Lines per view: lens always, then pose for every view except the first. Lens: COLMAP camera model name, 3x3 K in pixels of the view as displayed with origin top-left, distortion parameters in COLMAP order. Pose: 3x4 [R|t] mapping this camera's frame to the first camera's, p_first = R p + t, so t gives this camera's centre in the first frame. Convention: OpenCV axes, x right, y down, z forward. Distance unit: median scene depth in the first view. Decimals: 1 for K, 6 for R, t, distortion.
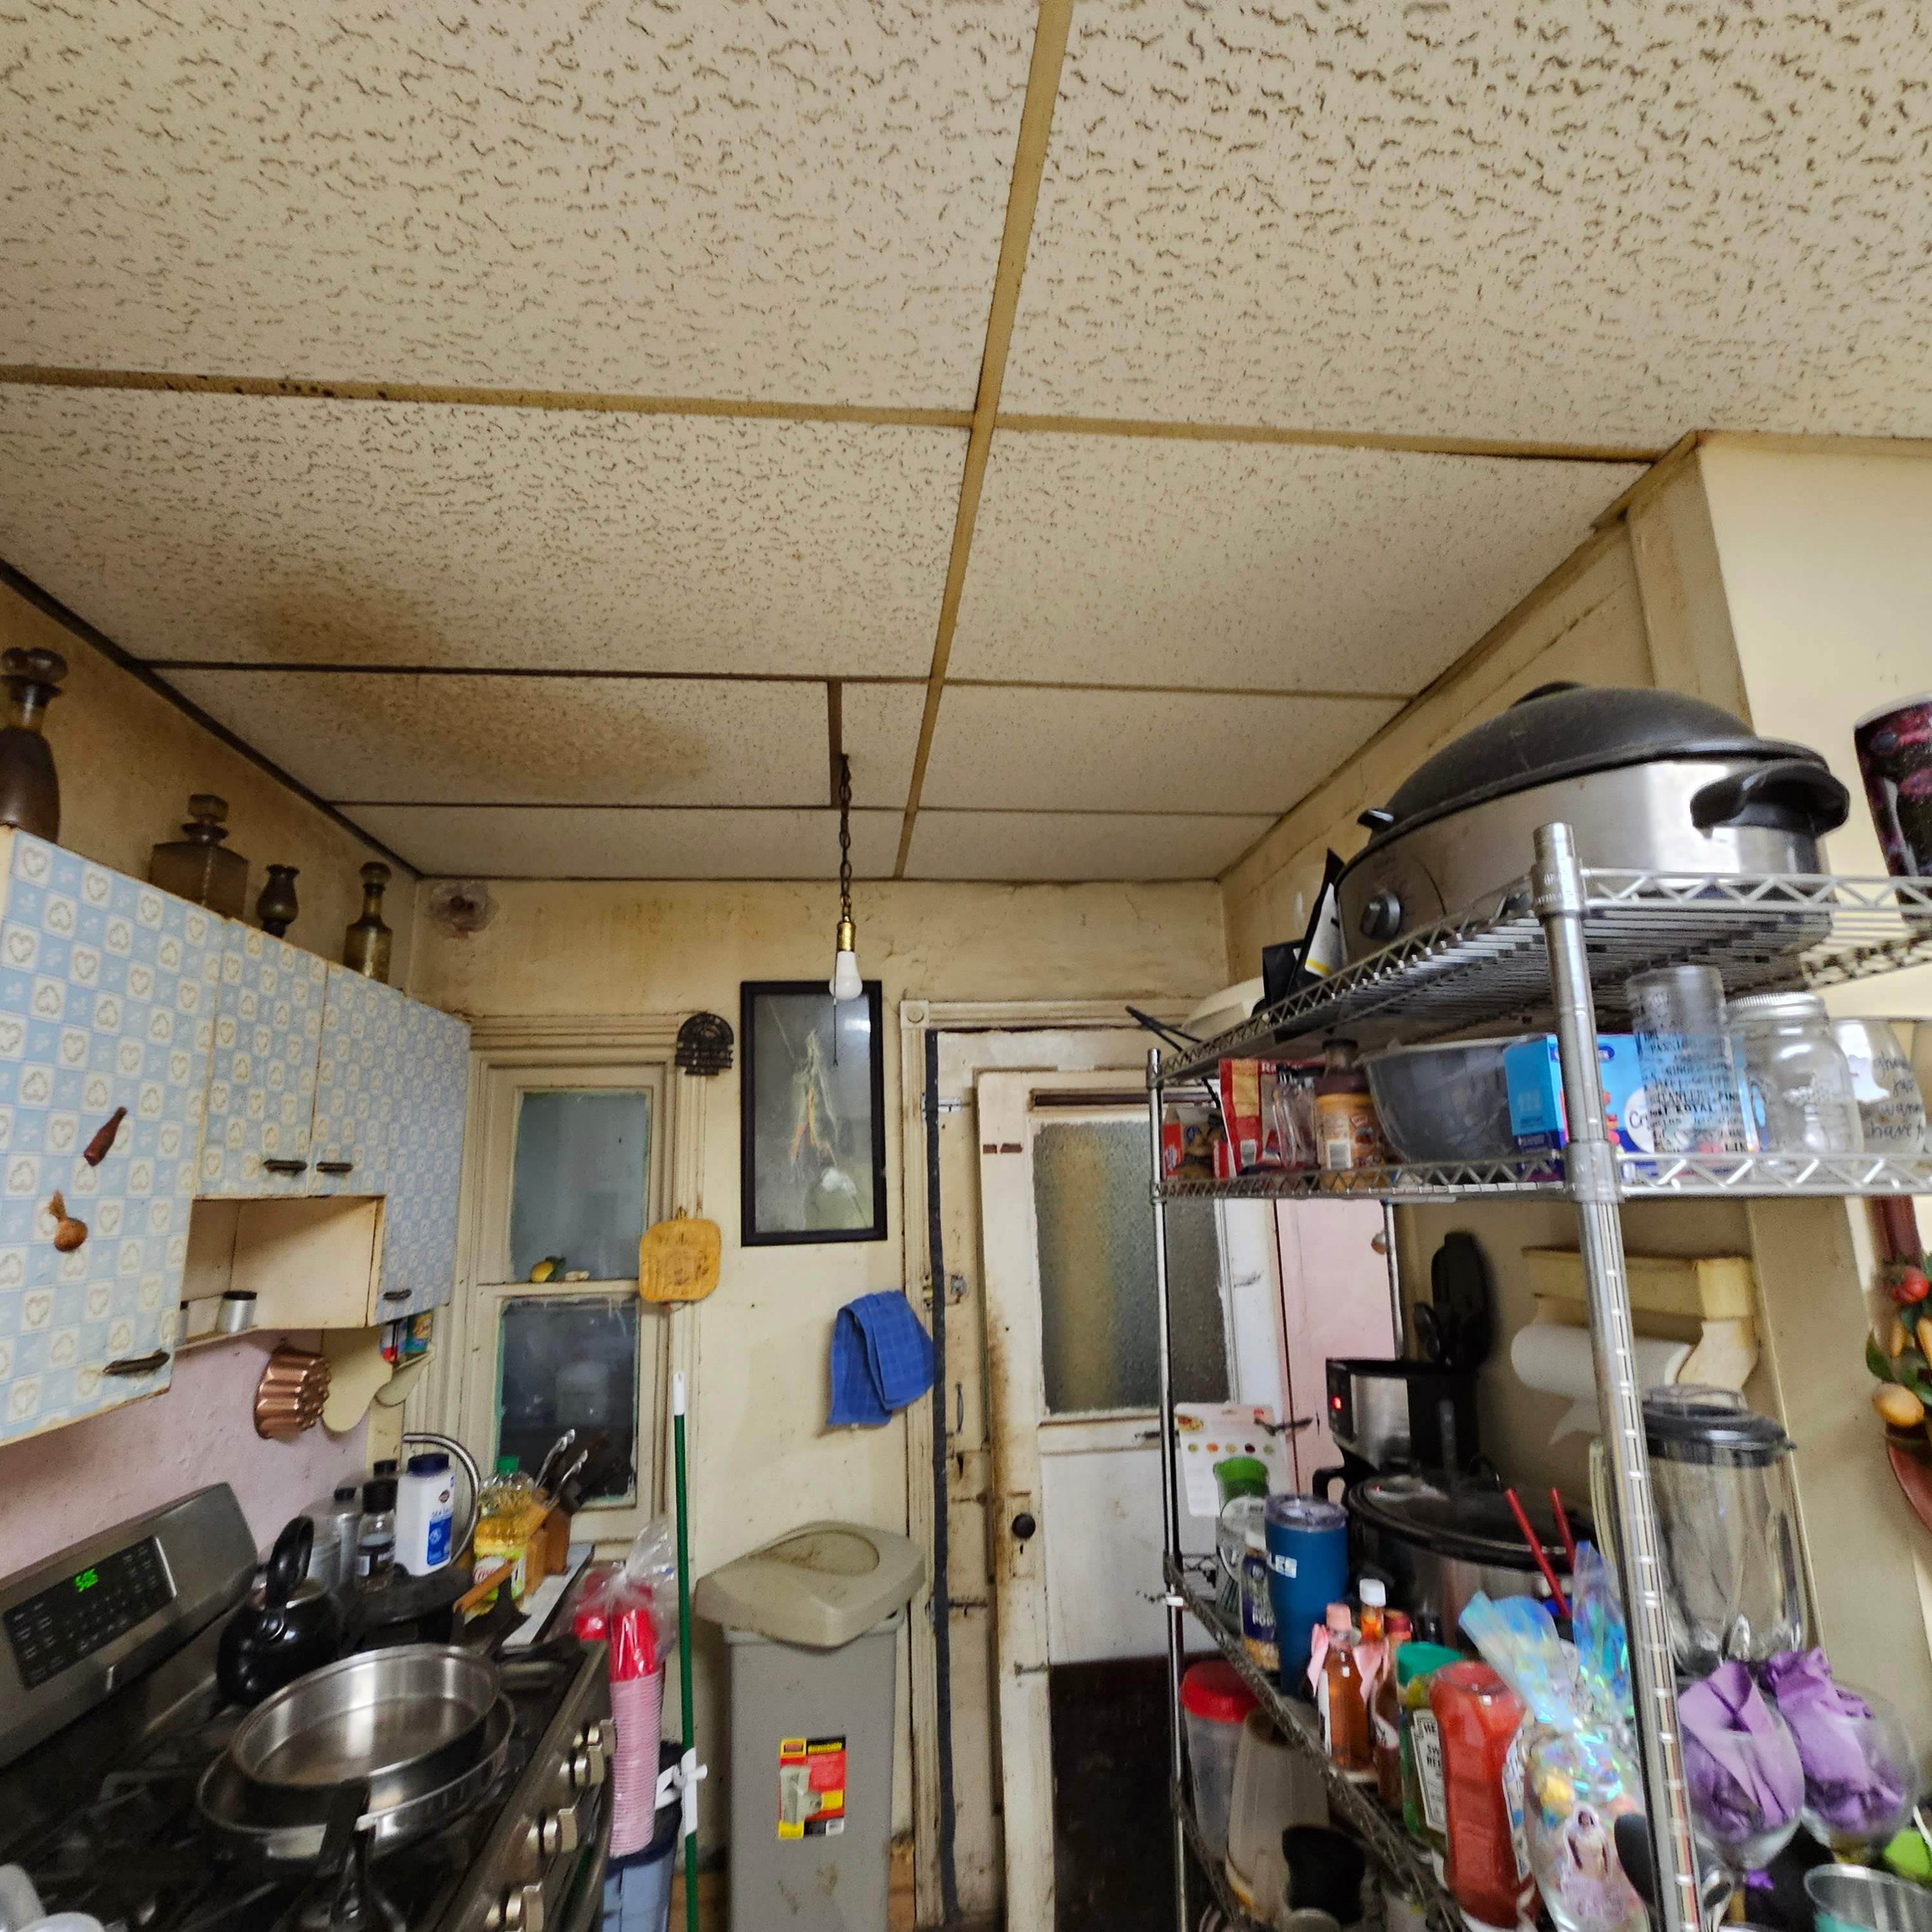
lens RADIAL K [[1072.6, 0, 965.4], [0, 1072.6, 976.2], [0, 0, 1]] dist [-0.000216, 0.000424]
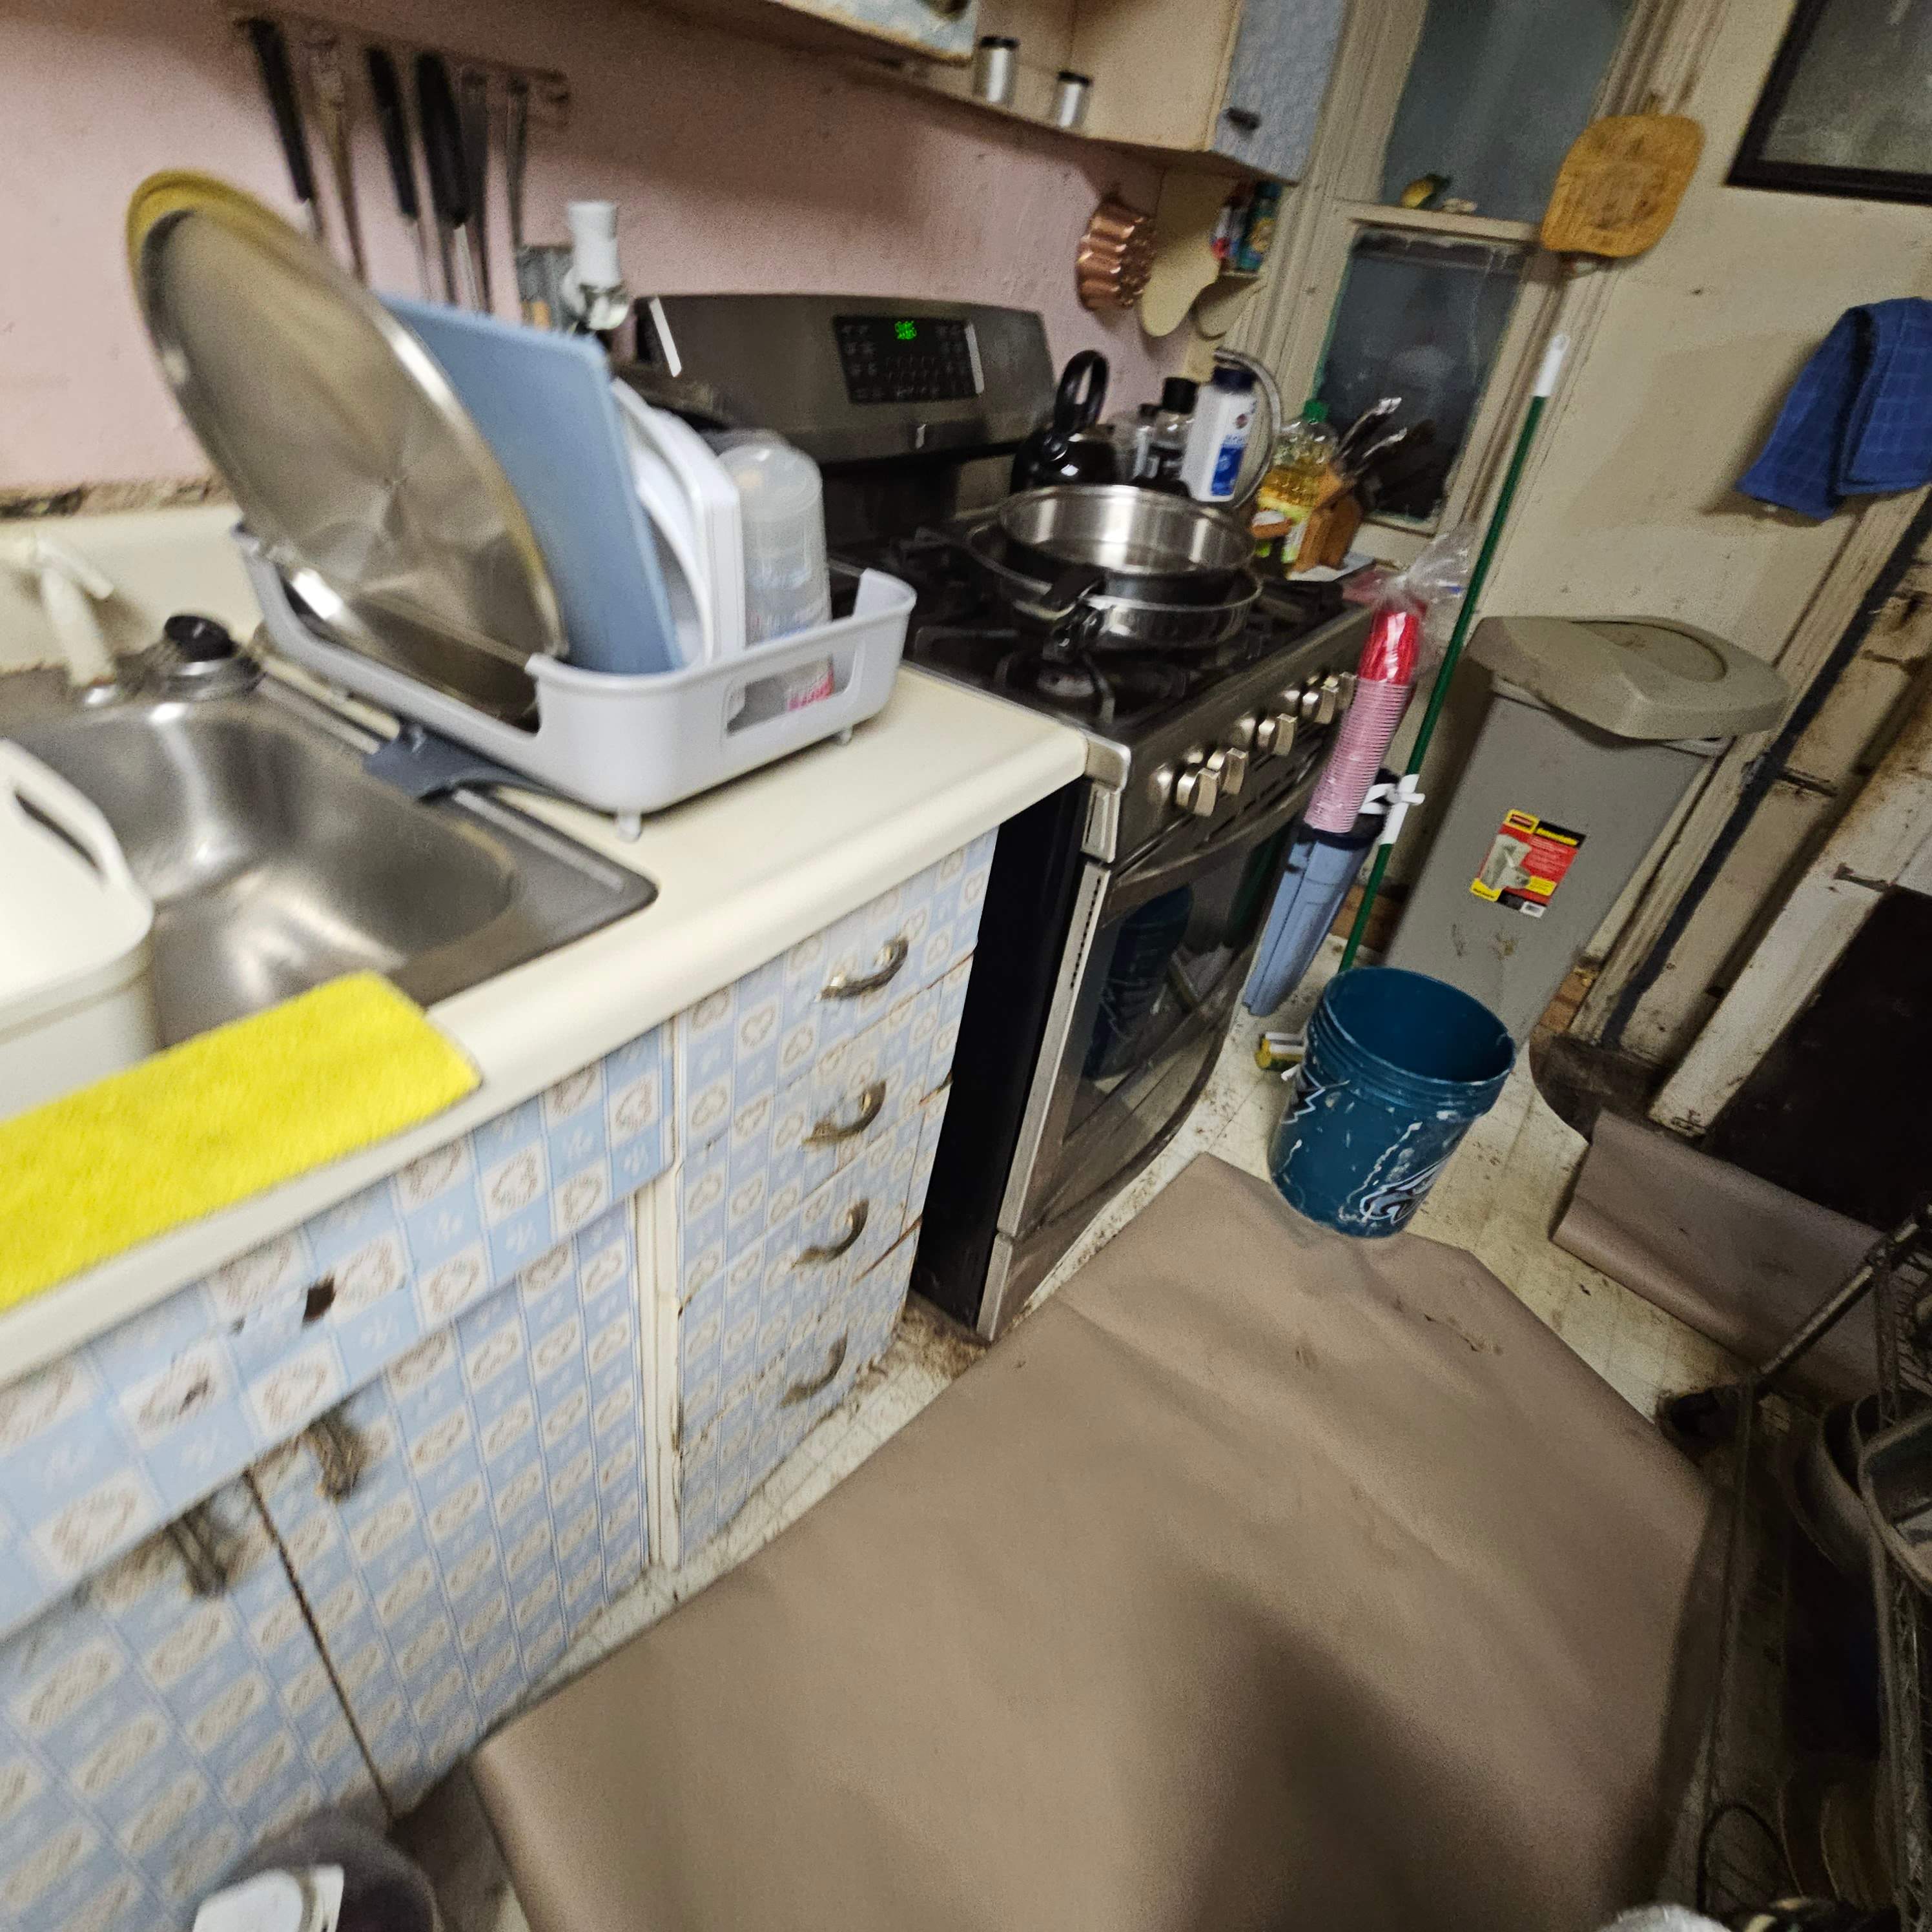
lens RADIAL K [[1044.6, 0, 956.5], [0, 1044.6, 965.4], [0, 0, 1]] dist [-0.002459, -0.000103]
pose [[0.741466, 0.474921, -0.474001, -0.040931], [-0.023421, 0.724309, 0.689078, 0.221889], [0.670581, -0.499827, 0.548173, 0.149561]]
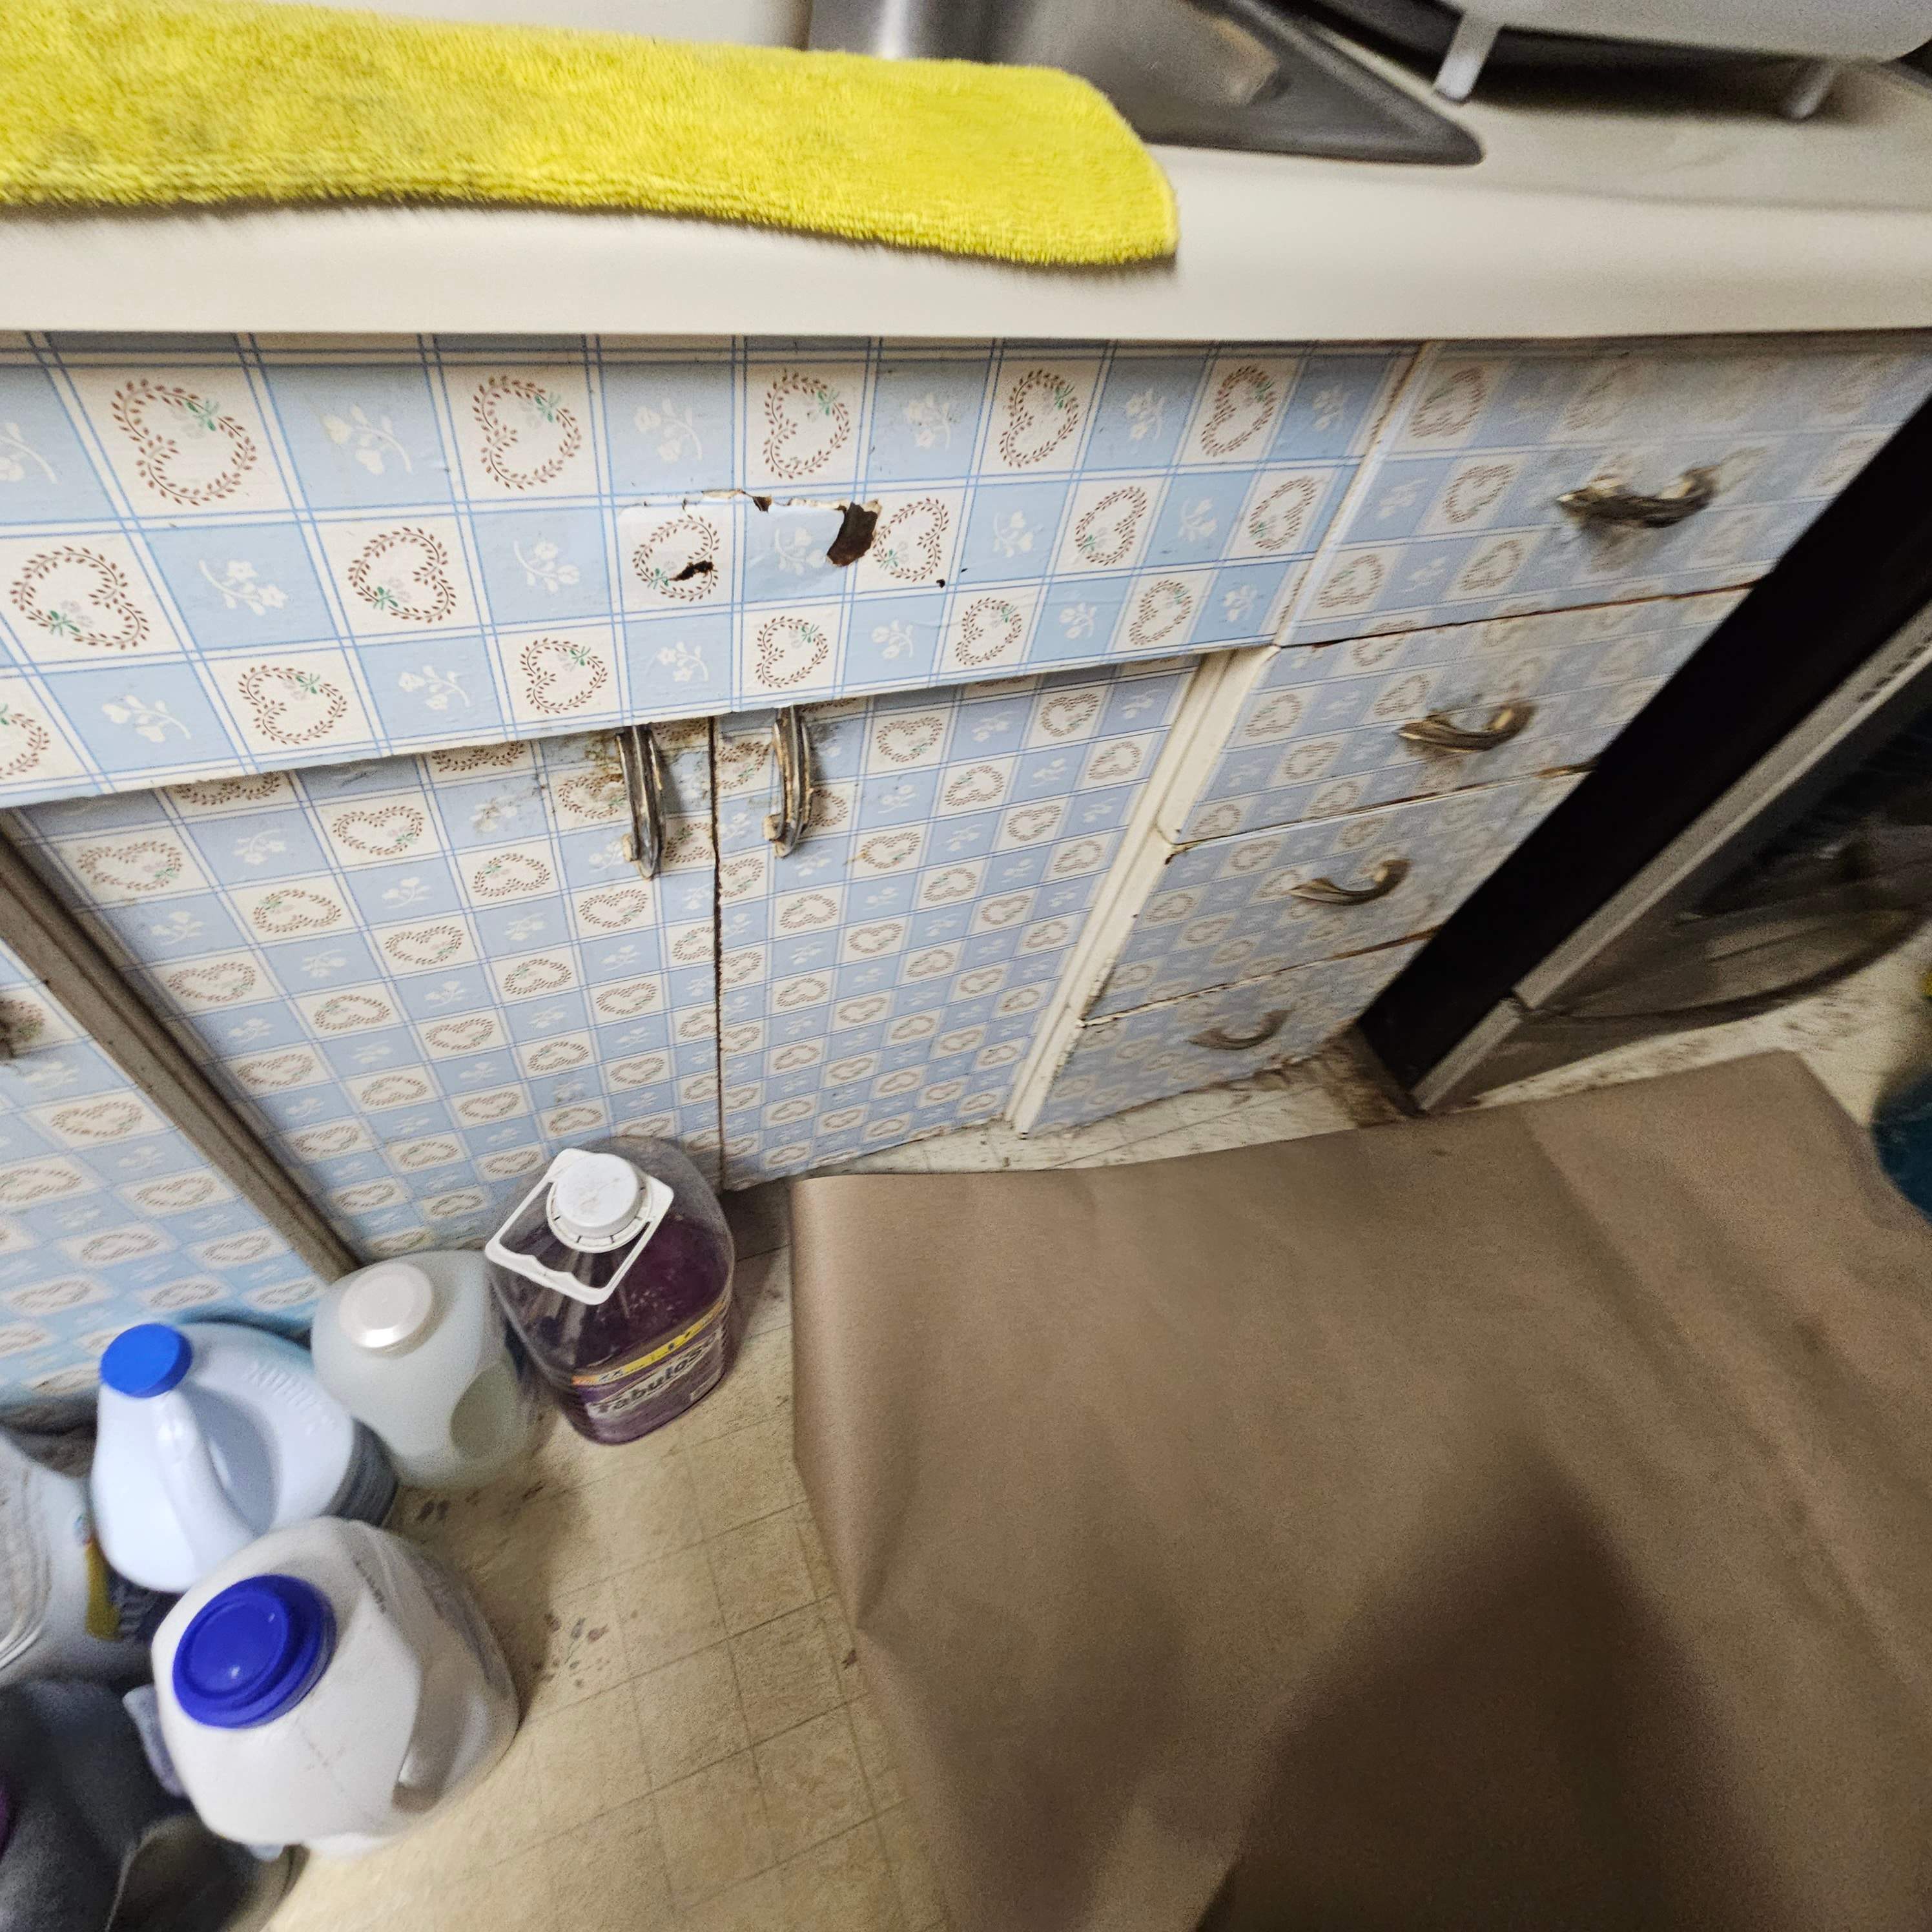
lens RADIAL K [[1044.6, 0, 956.5], [0, 1044.6, 965.4], [0, 0, 1]] dist [-0.002459, -0.000103]
pose [[0.254253, 0.821712, -0.510044, -0.072529], [0.018136, 0.523231, 0.851998, 0.344234], [0.966968, -0.225873, 0.118130, 0.120395]]
